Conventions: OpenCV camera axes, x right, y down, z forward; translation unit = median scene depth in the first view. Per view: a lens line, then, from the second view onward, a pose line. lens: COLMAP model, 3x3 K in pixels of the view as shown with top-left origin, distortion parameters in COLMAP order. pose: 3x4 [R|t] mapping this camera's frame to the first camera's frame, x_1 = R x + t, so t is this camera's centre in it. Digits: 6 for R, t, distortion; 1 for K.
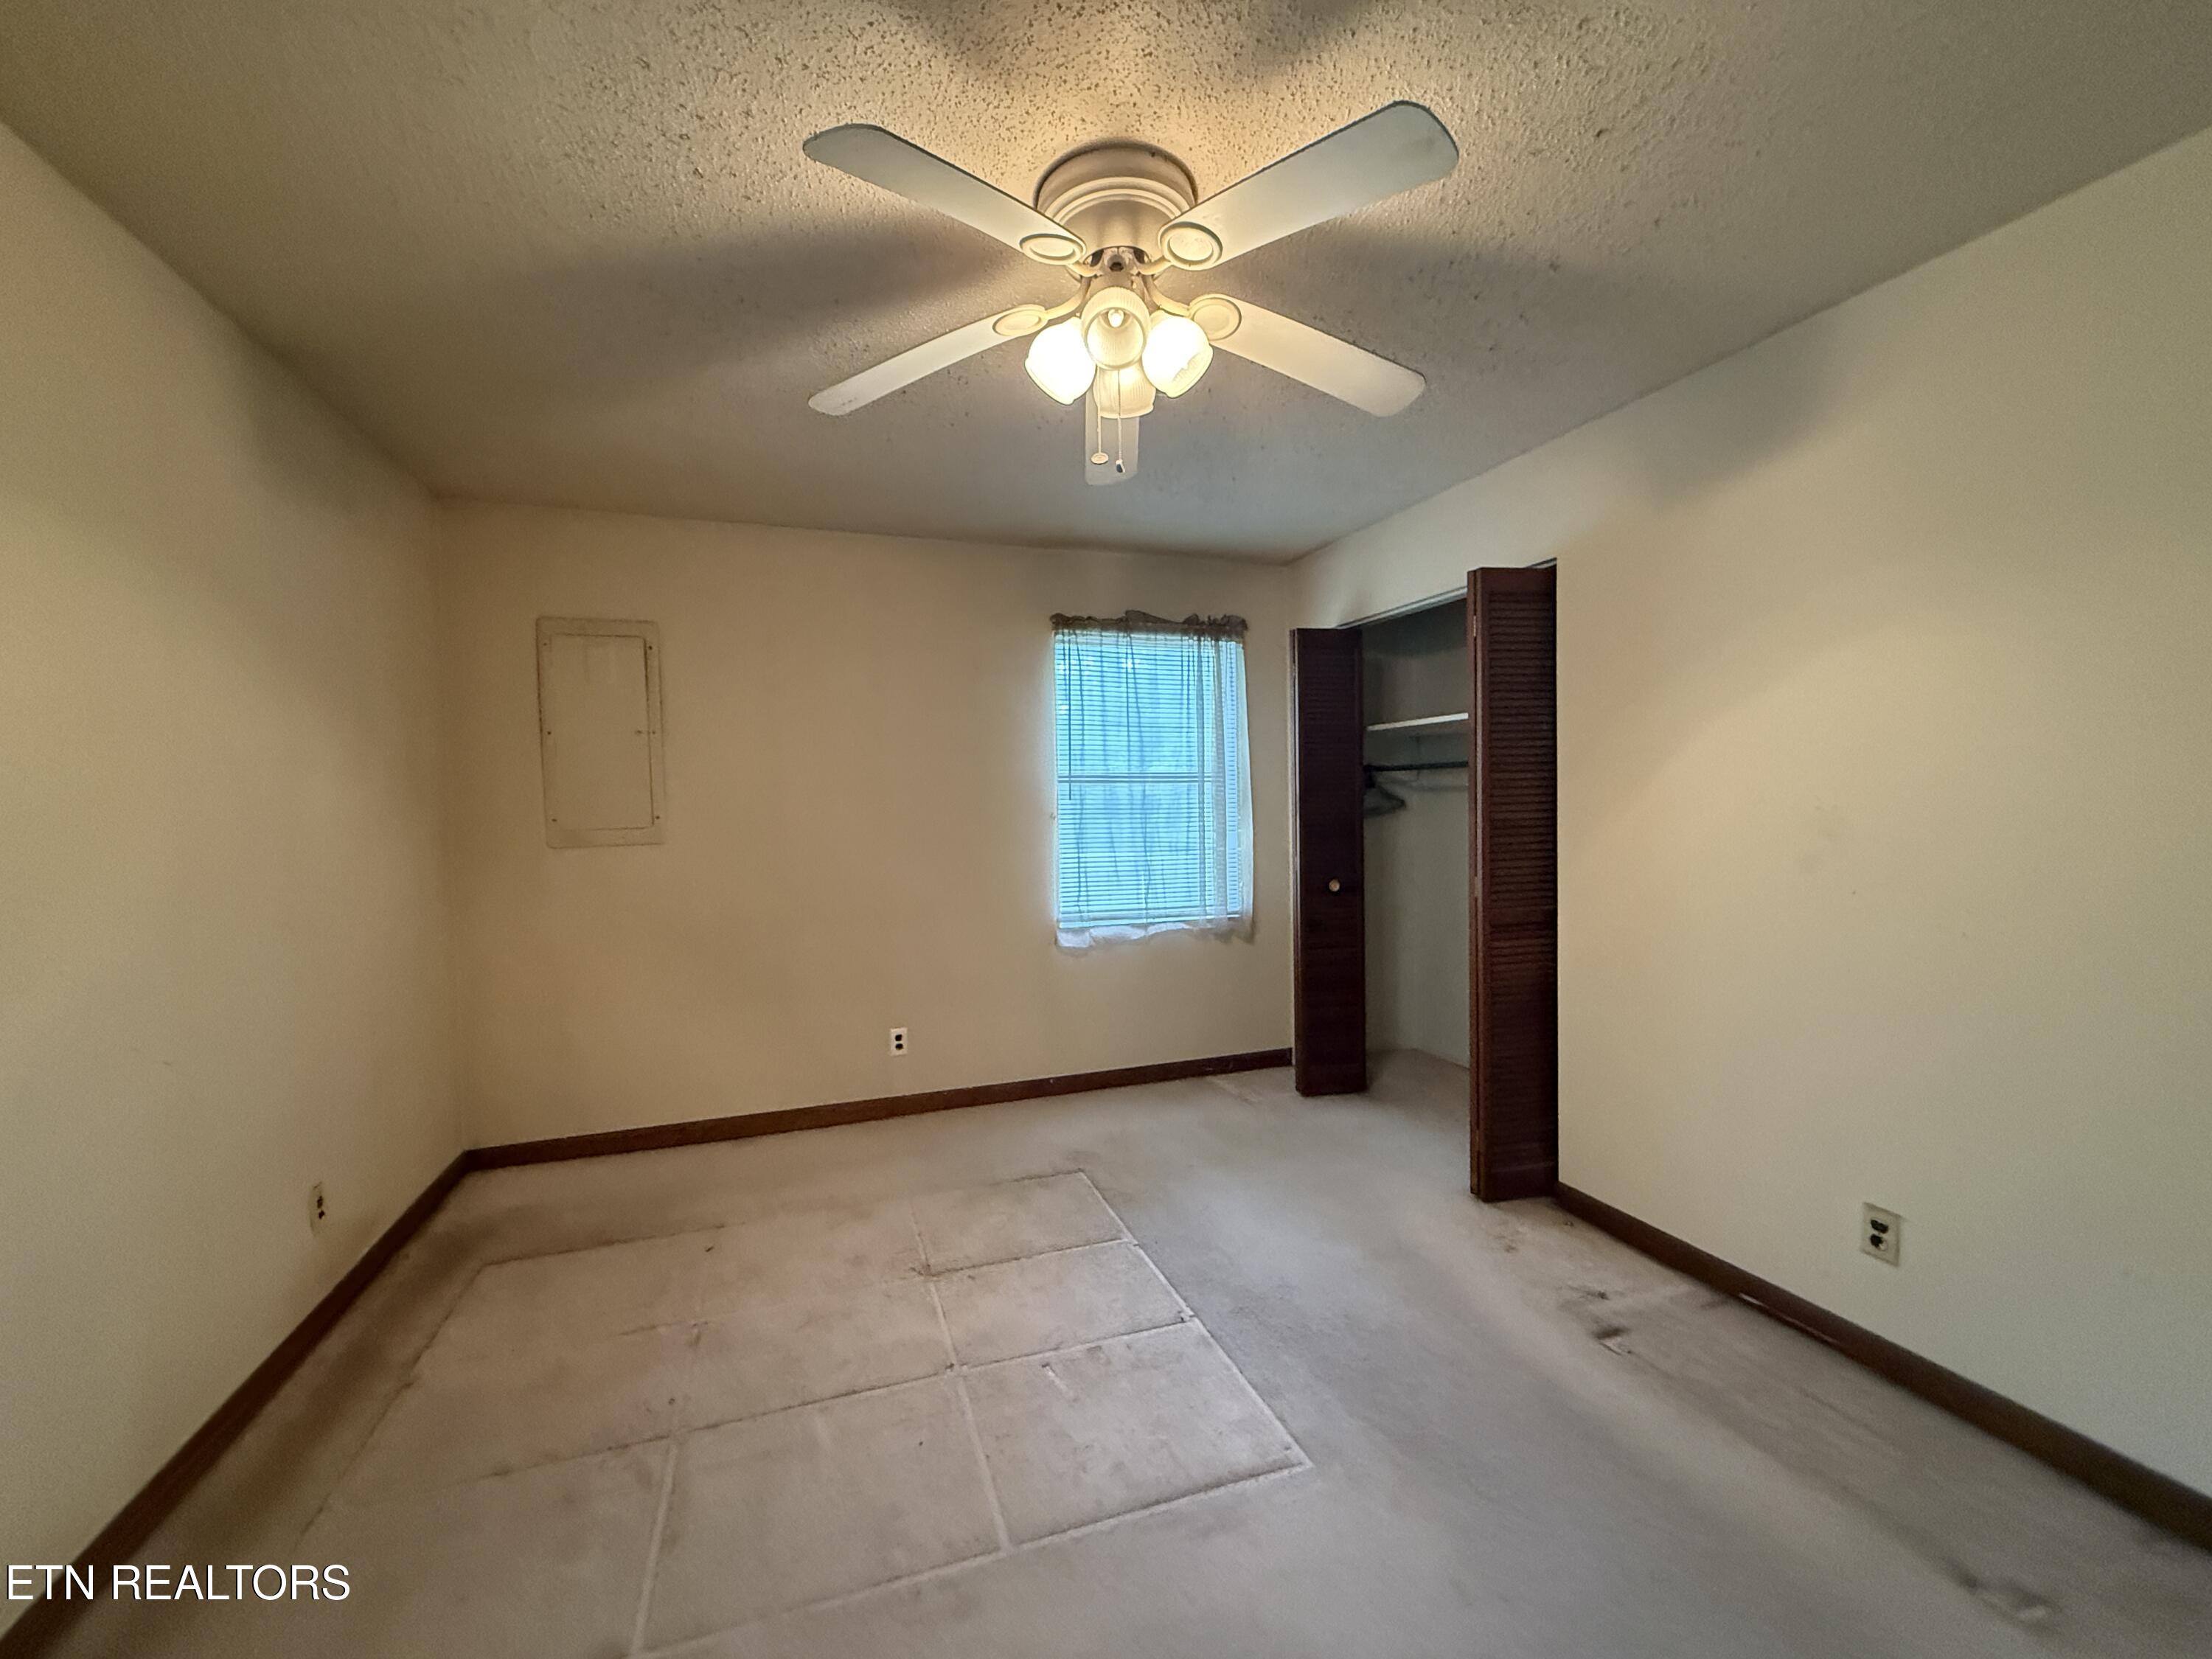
lens RADIAL K [[873.7, 0, 1103.9], [0, 873.7, 835.3], [0, 0, 1]] dist [-0.000325, 0.000040]
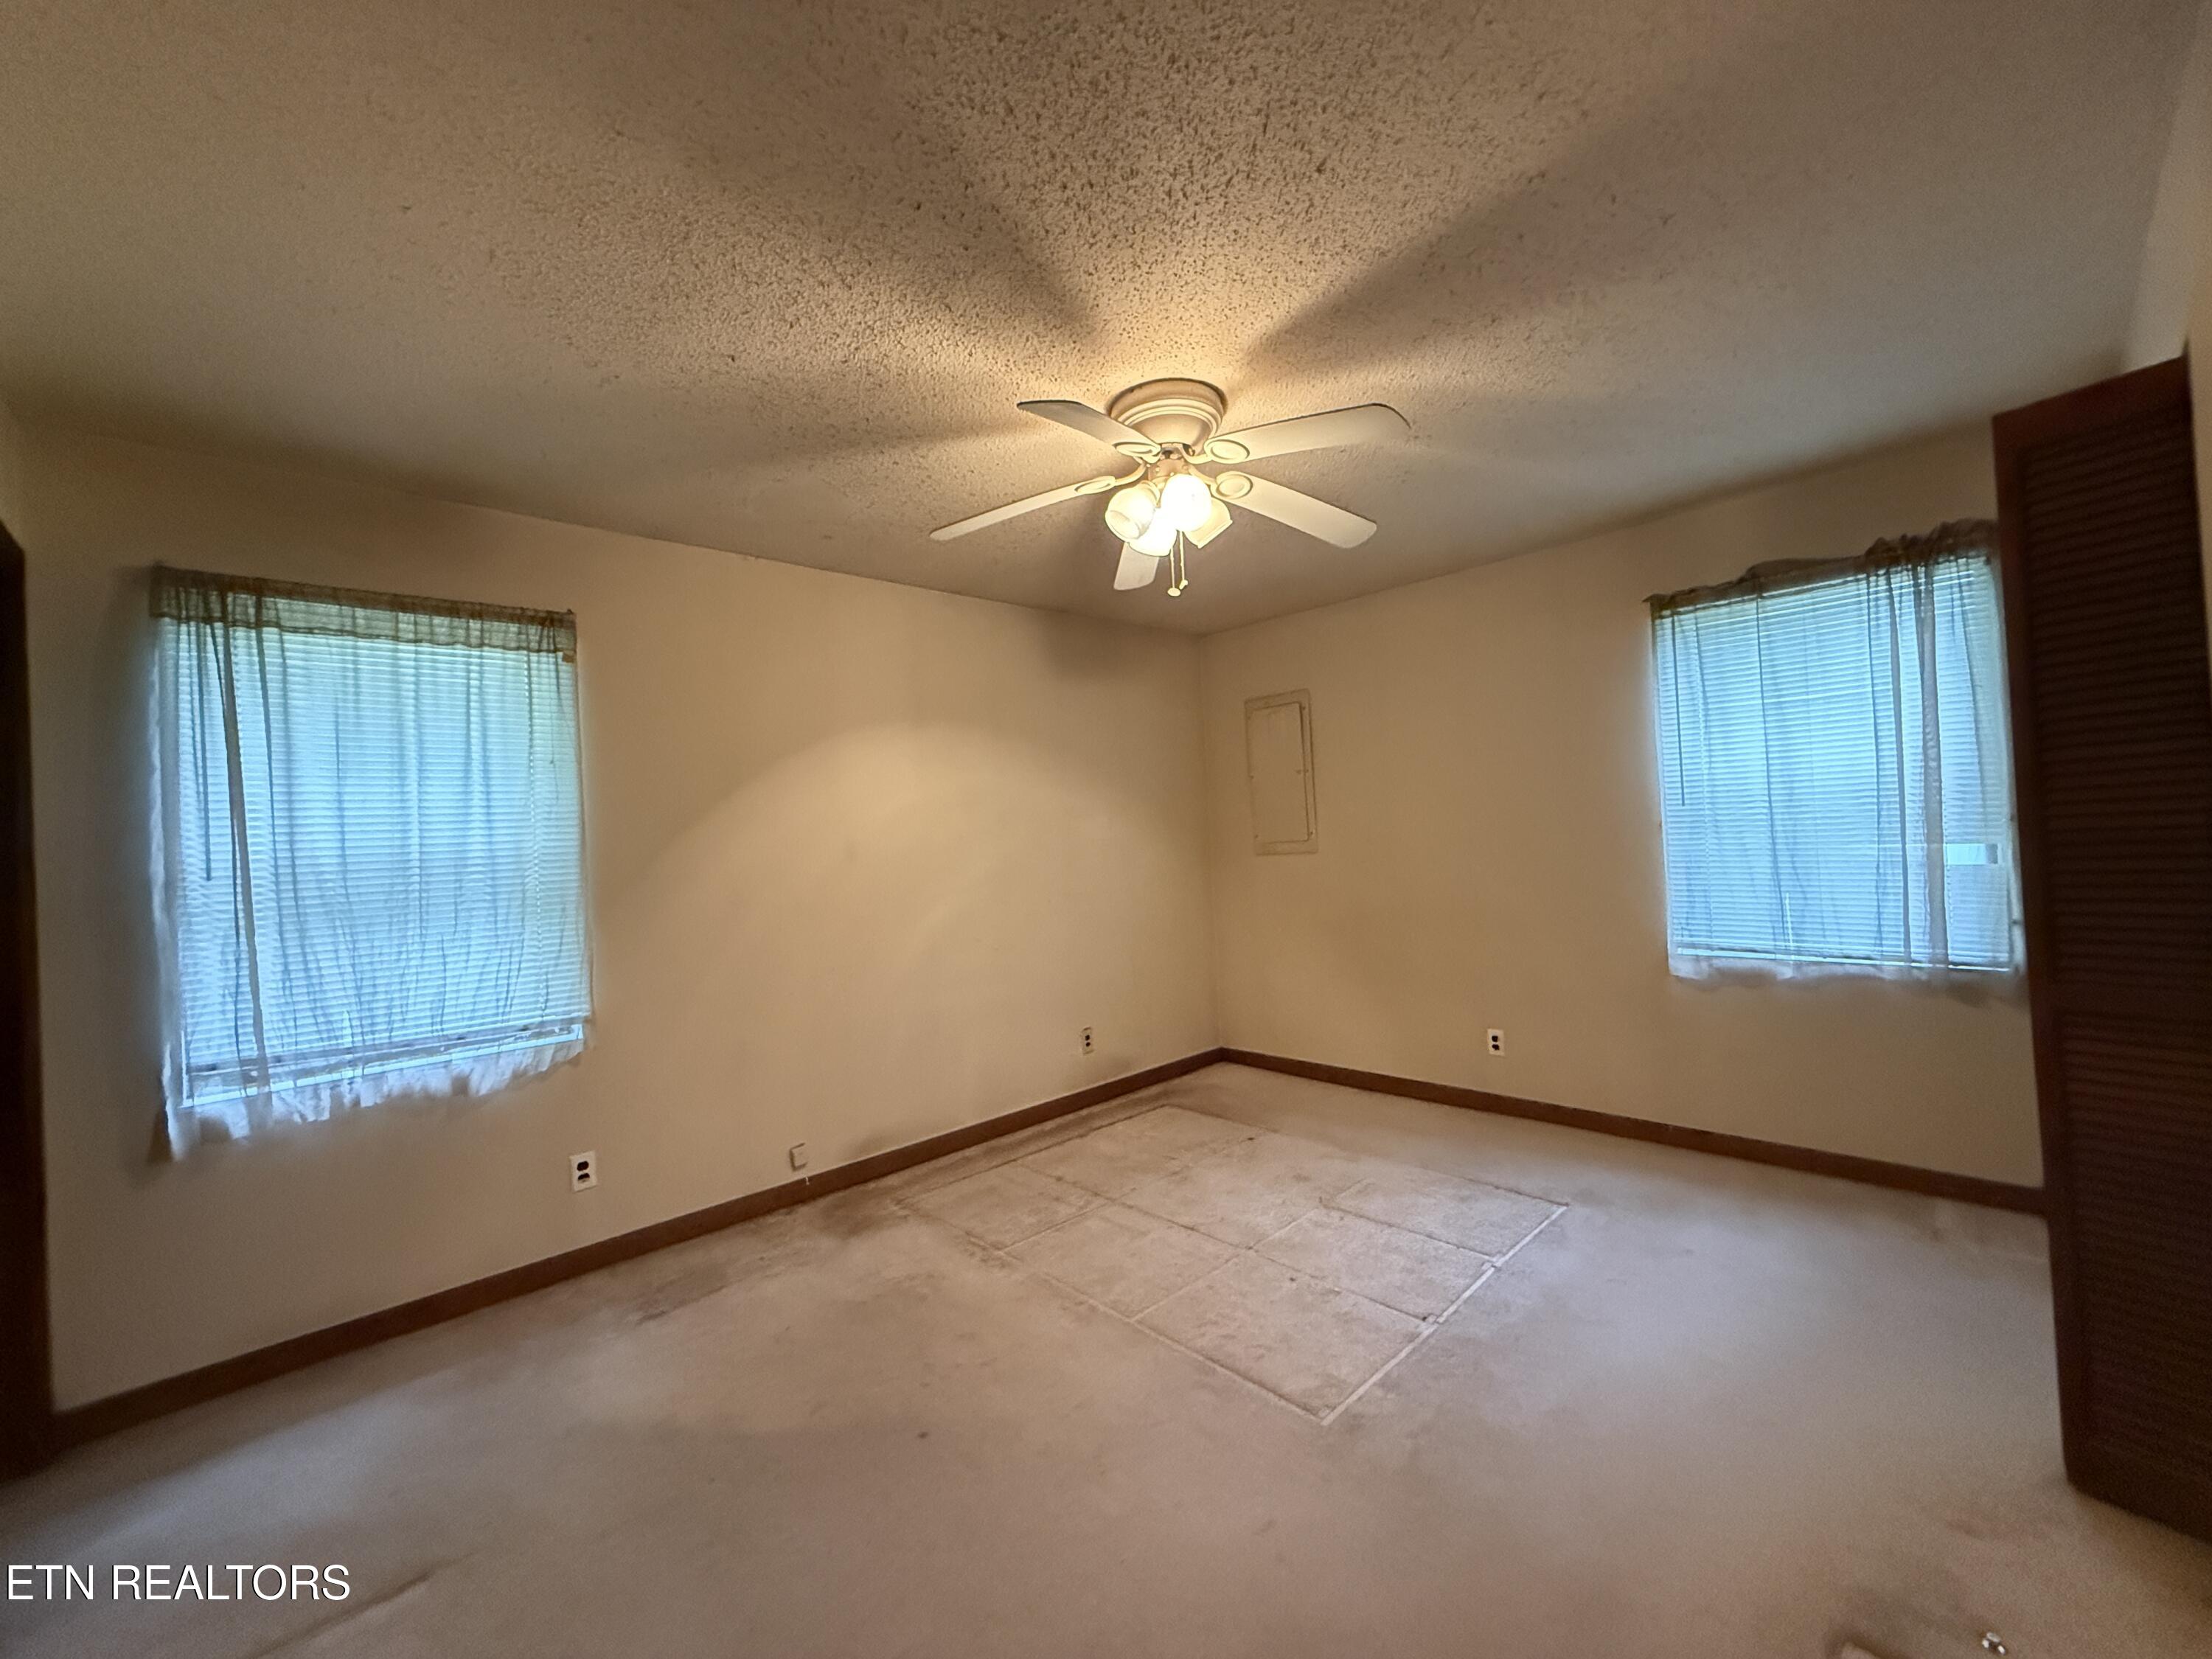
lens RADIAL K [[873.7, 0, 1101.2], [0, 873.7, 837.5], [0, 0, 1]] dist [-0.000325, 0.000040]
pose [[0.418895, -0.003504, -0.908028, 0.591516], [0.004844, 0.999987, -0.001624, -0.012935], [0.908022, -0.003718, 0.418906, 0.145969]]
